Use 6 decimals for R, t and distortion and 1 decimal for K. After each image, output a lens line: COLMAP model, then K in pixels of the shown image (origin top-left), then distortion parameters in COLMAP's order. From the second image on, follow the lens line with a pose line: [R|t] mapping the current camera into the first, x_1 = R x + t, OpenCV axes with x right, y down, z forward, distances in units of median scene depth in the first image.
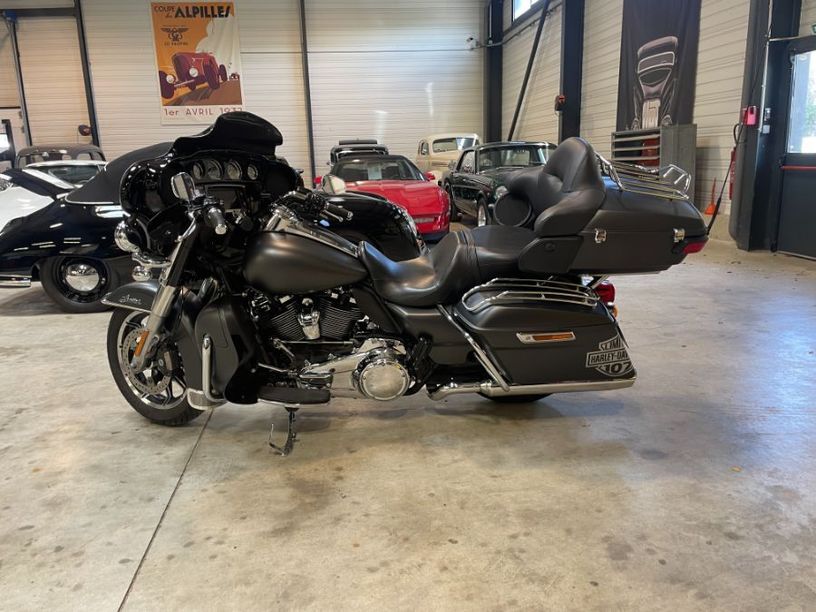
lens RADIAL K [[617.6, 0, 399.8], [0, 617.6, 302.1], [0, 0, 1]] dist [0.099310, -0.132951]
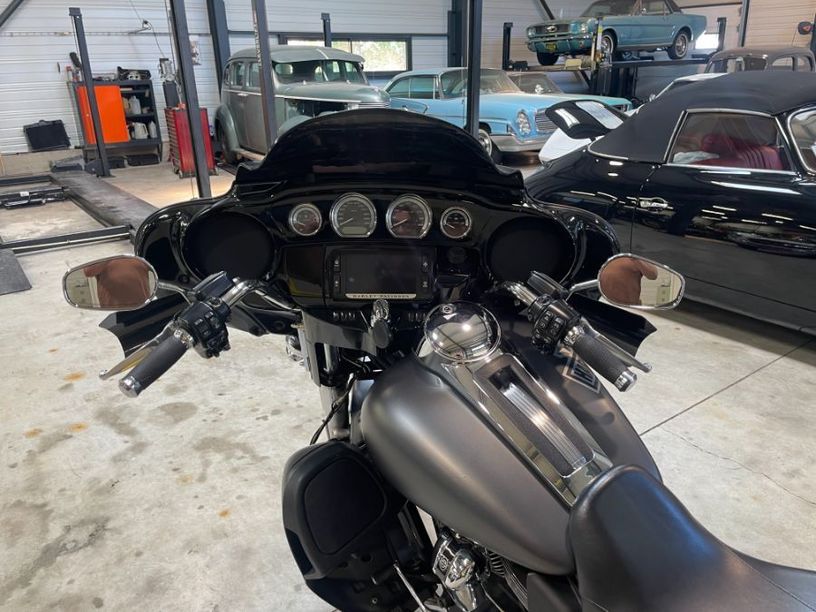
lens RADIAL K [[617.6, 0, 406.9], [0, 617.6, 301.3], [0, 0, 1]] dist [0.099310, -0.132951]
pose [[0.499633, 0.317388, -0.805997, 0.056842], [-0.187124, 0.948035, 0.257323, -0.105891], [0.845784, 0.022255, 0.533061, 0.283393]]
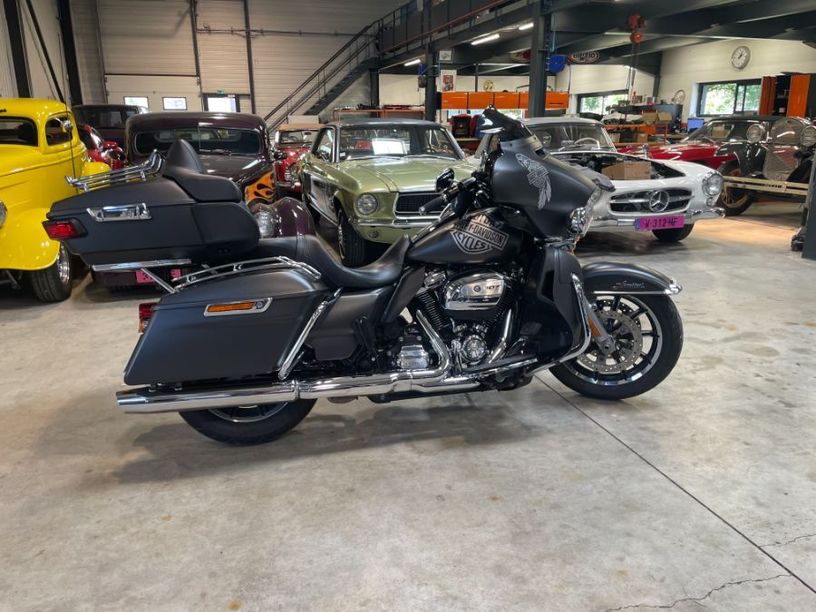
lens RADIAL K [[617.6, 0, 400.0], [0, 617.6, 305.7], [0, 0, 1]] dist [0.099310, -0.132951]
pose [[-0.984496, 0.088100, -0.151674, 0.045608], [0.001510, 0.868938, 0.494919, -0.200108], [0.175398, 0.487017, -0.855599, 0.774818]]
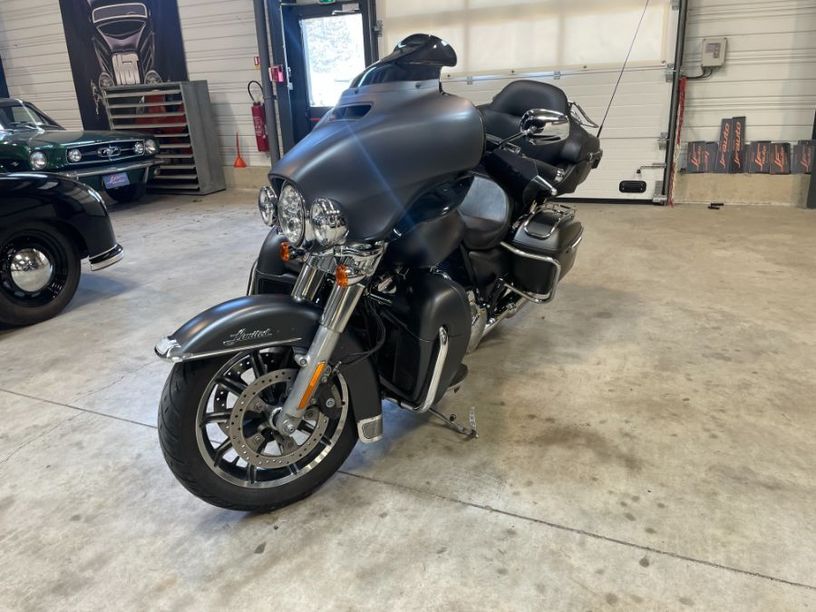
lens RADIAL K [[617.6, 0, 403.1], [0, 617.6, 306.9], [0, 0, 1]] dist [0.099310, -0.132951]
pose [[0.522977, -0.271607, 0.807914, -0.350891], [0.221663, 0.958595, 0.178777, -0.044888], [-0.823019, 0.085588, 0.561528, 0.218094]]
